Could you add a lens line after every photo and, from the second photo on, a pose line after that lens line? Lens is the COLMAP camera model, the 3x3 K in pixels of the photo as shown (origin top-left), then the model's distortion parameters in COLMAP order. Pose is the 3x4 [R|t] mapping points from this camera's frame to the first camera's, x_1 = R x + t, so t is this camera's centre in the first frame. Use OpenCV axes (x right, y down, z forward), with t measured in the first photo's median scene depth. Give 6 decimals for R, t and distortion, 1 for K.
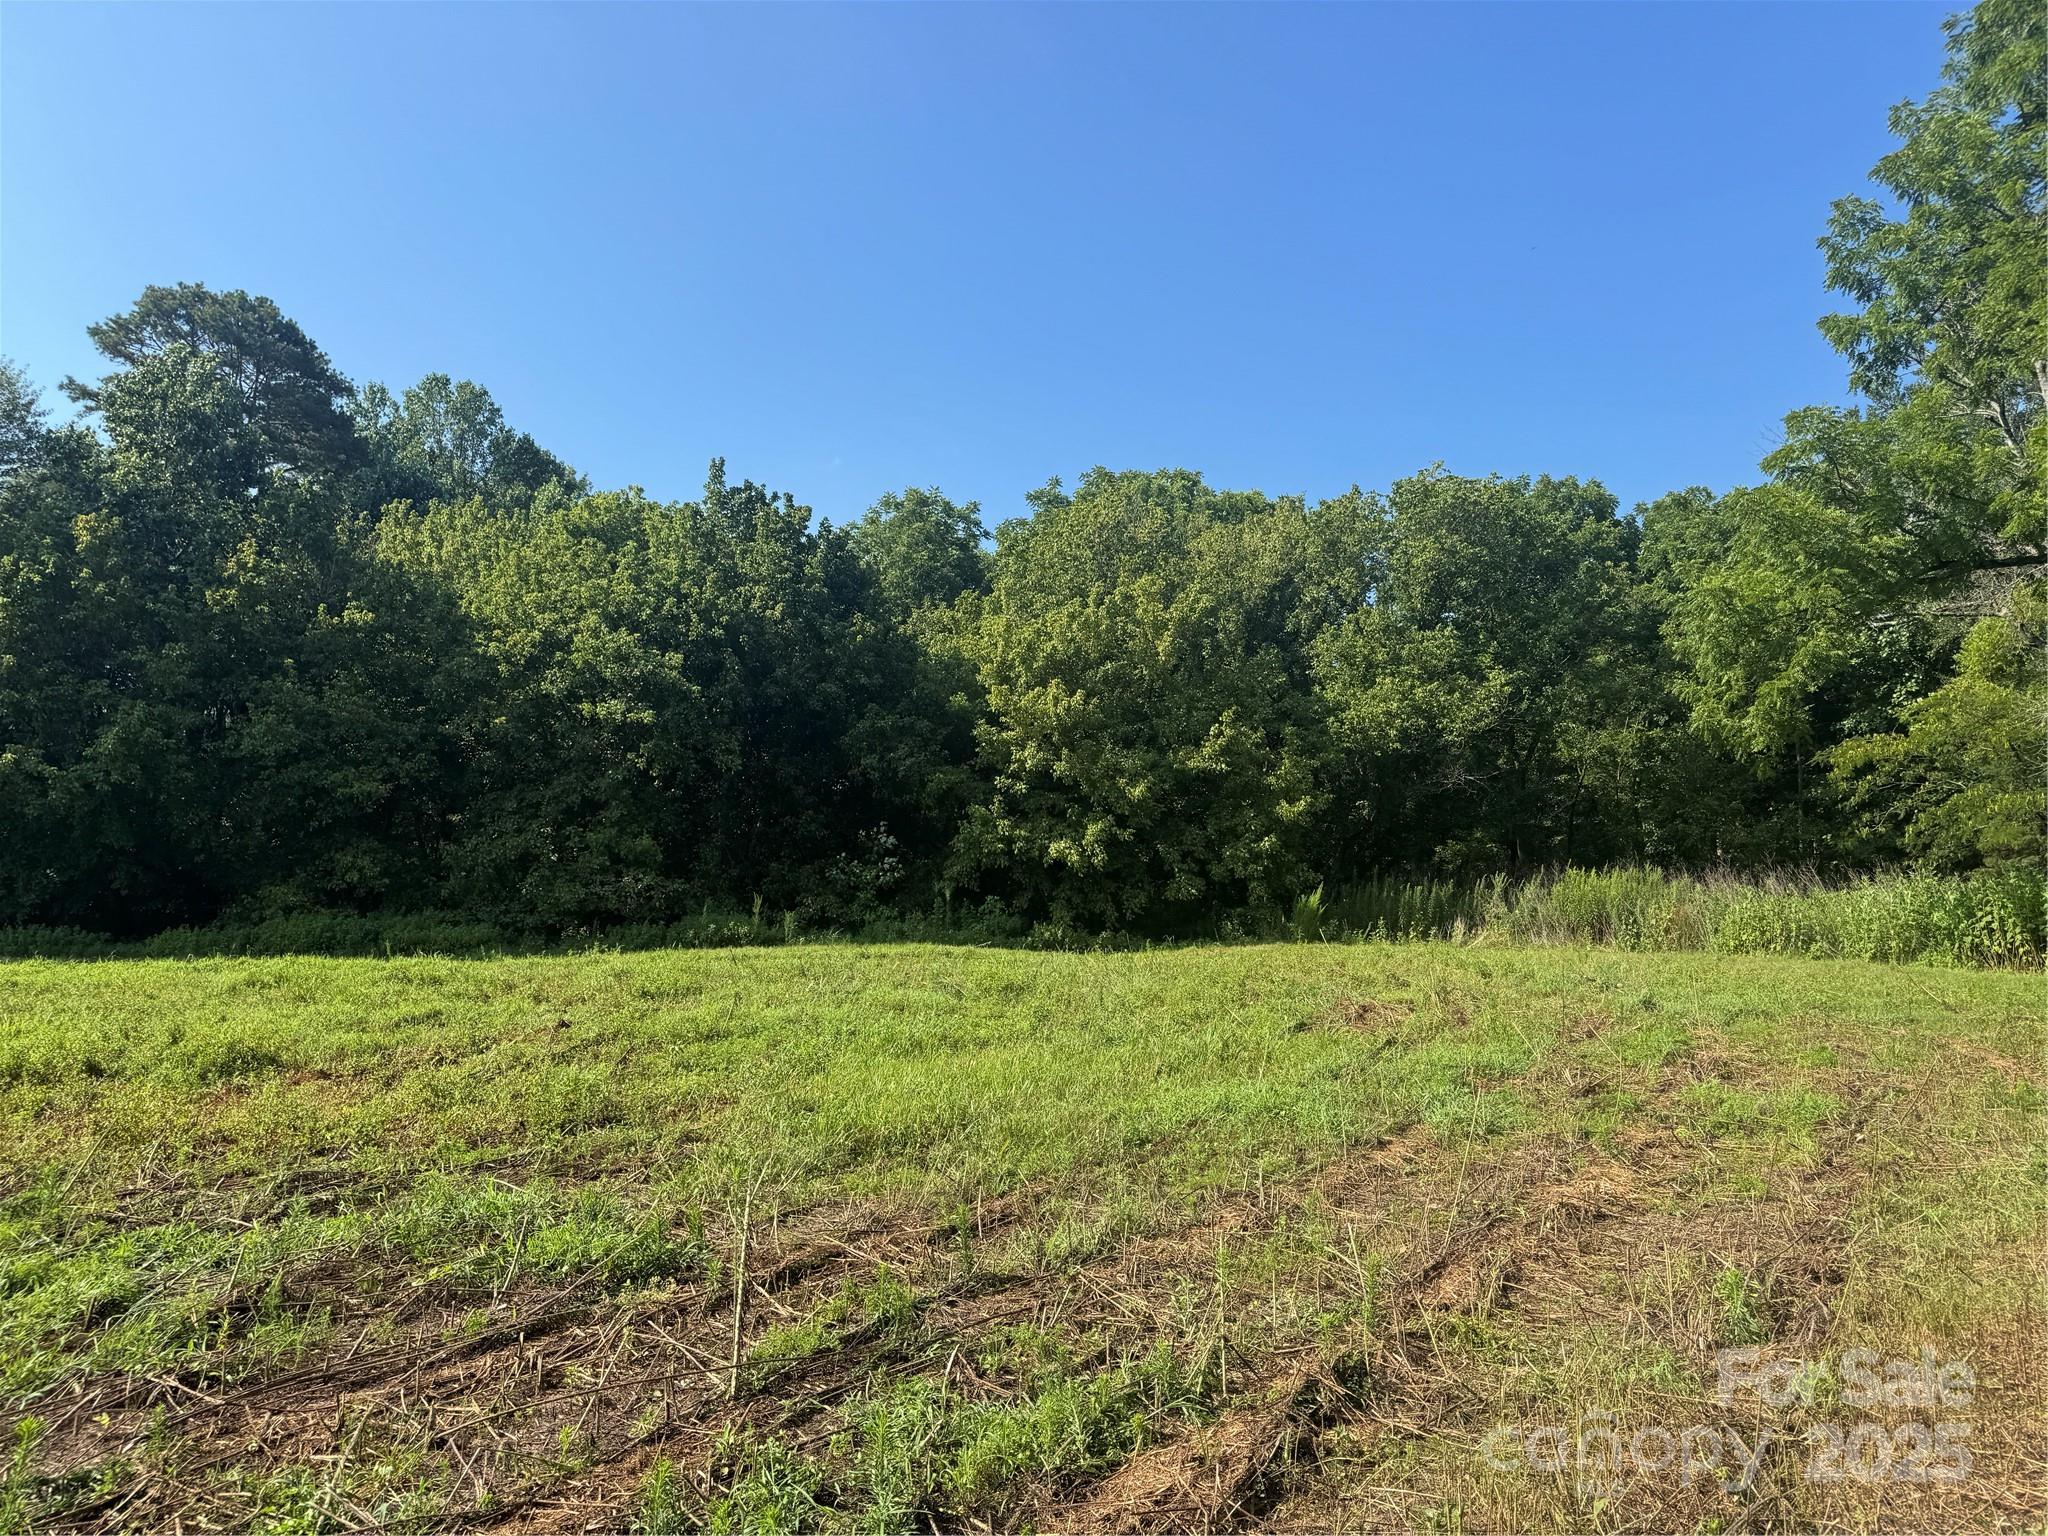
lens RADIAL K [[1424.0, 0, 1023.4], [0, 1424.0, 708.9], [0, 0, 1]] dist [0.003211, 0.001693]
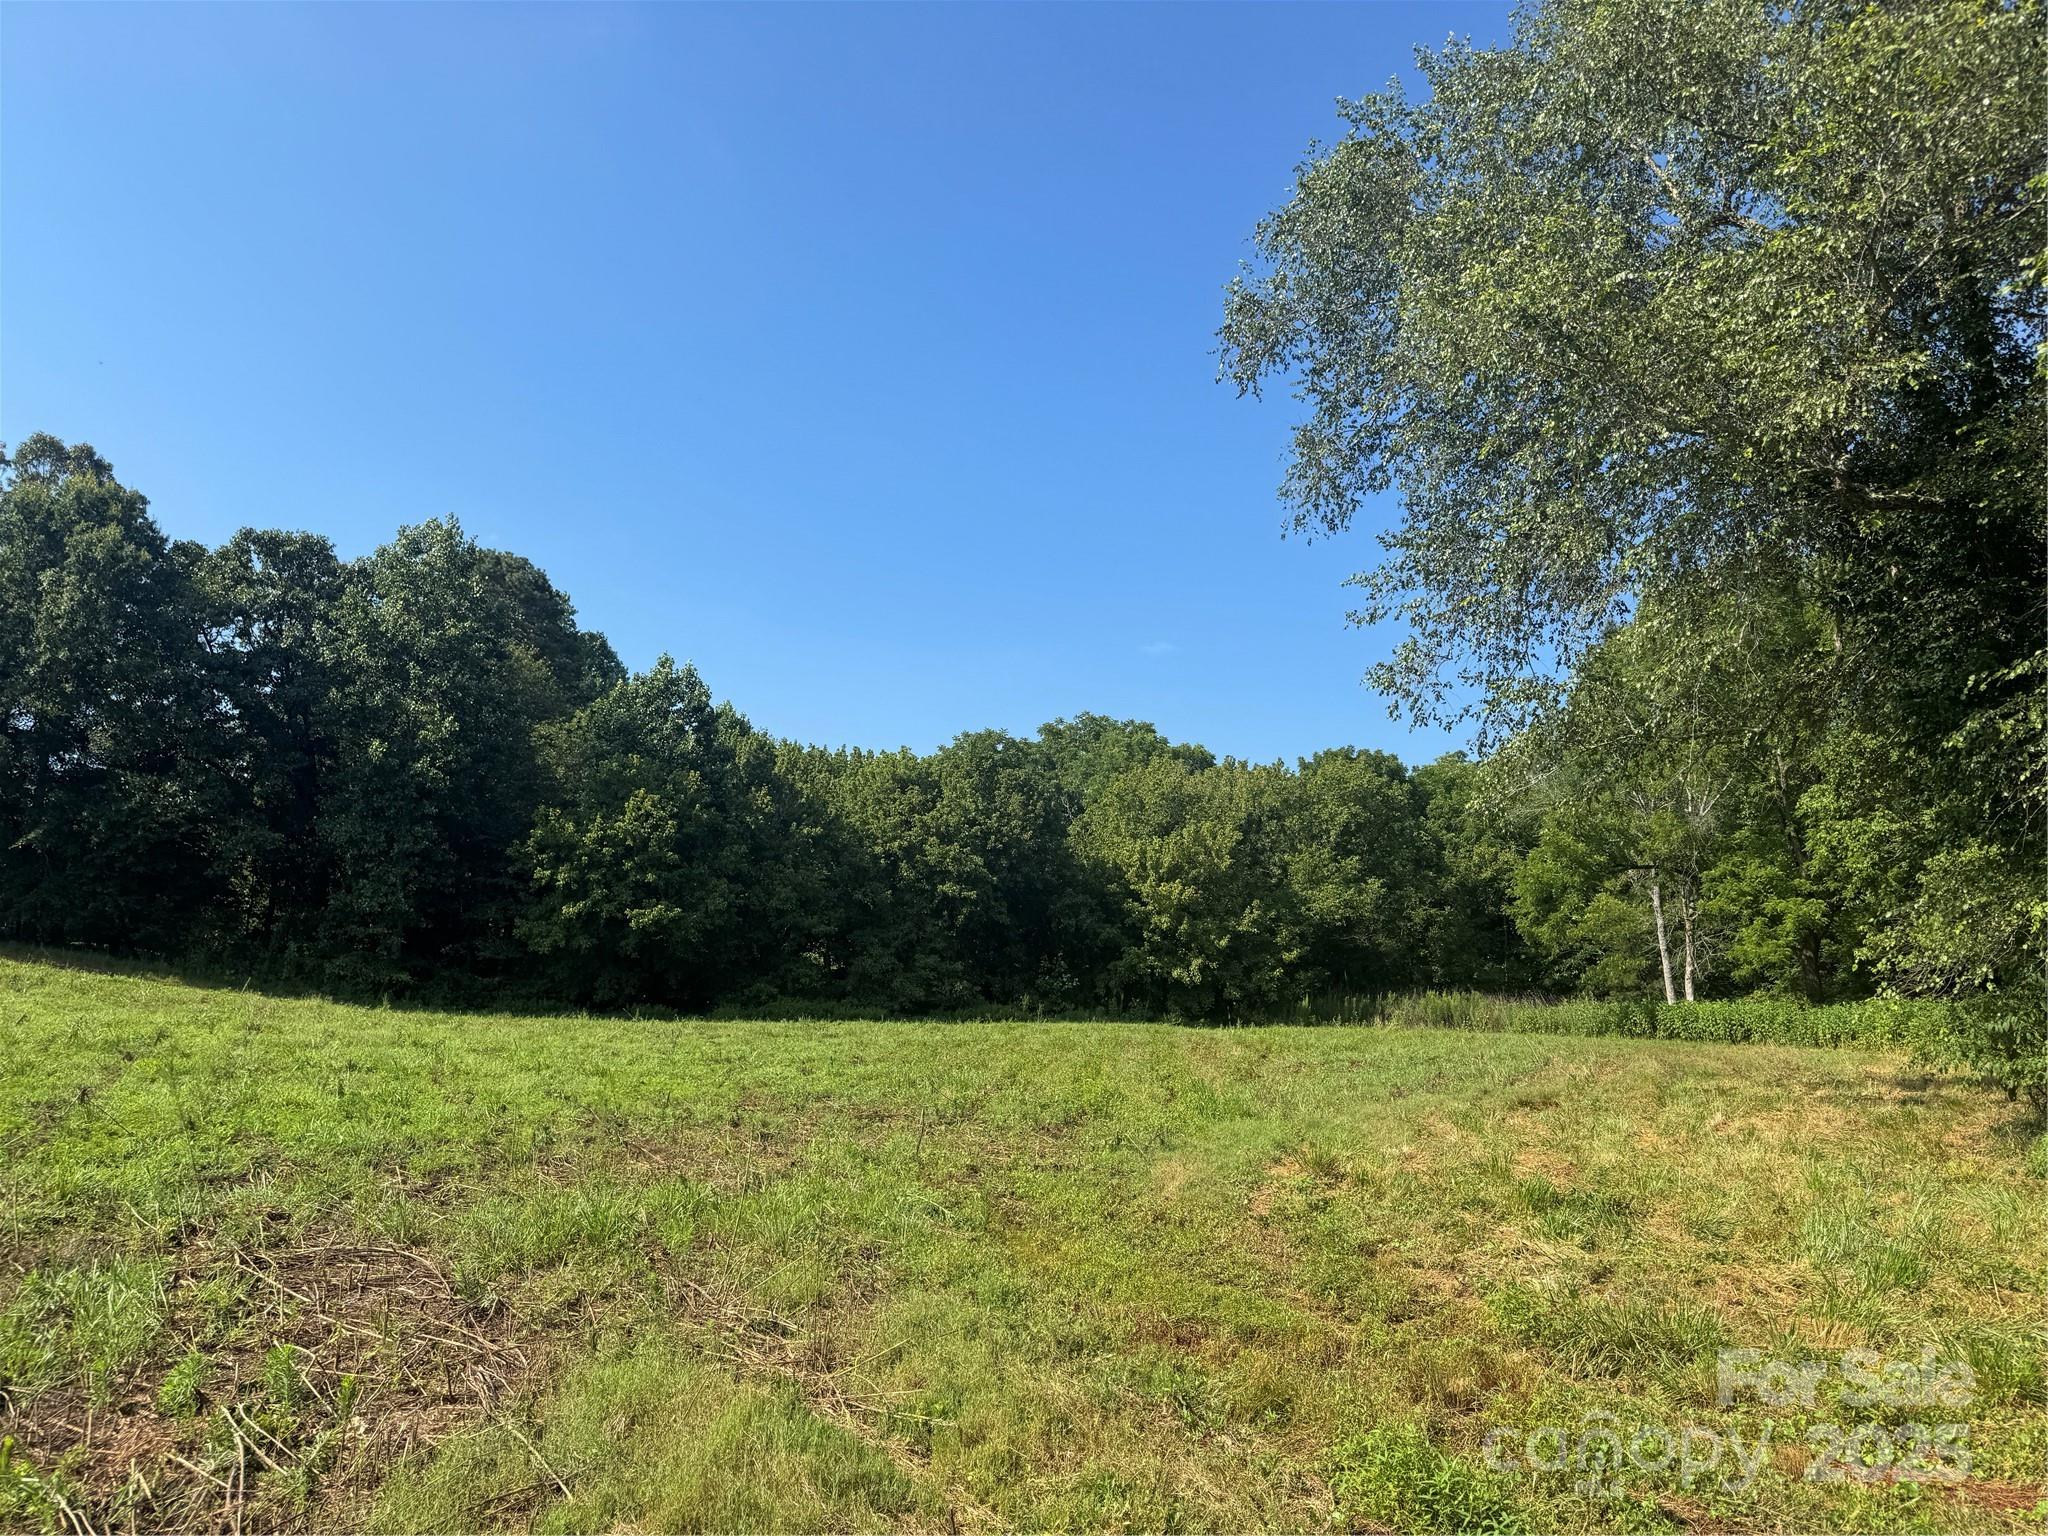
lens RADIAL K [[1412.7, 0, 1024.0], [0, 1412.7, 768.0], [0, 0, 1]] dist [0.169326, -0.262352]
pose [[0.965398, 0.059396, 0.253927, -0.652169], [-0.051225, 0.997938, -0.038677, -0.086651], [-0.255701, 0.024331, 0.966450, -0.750291]]
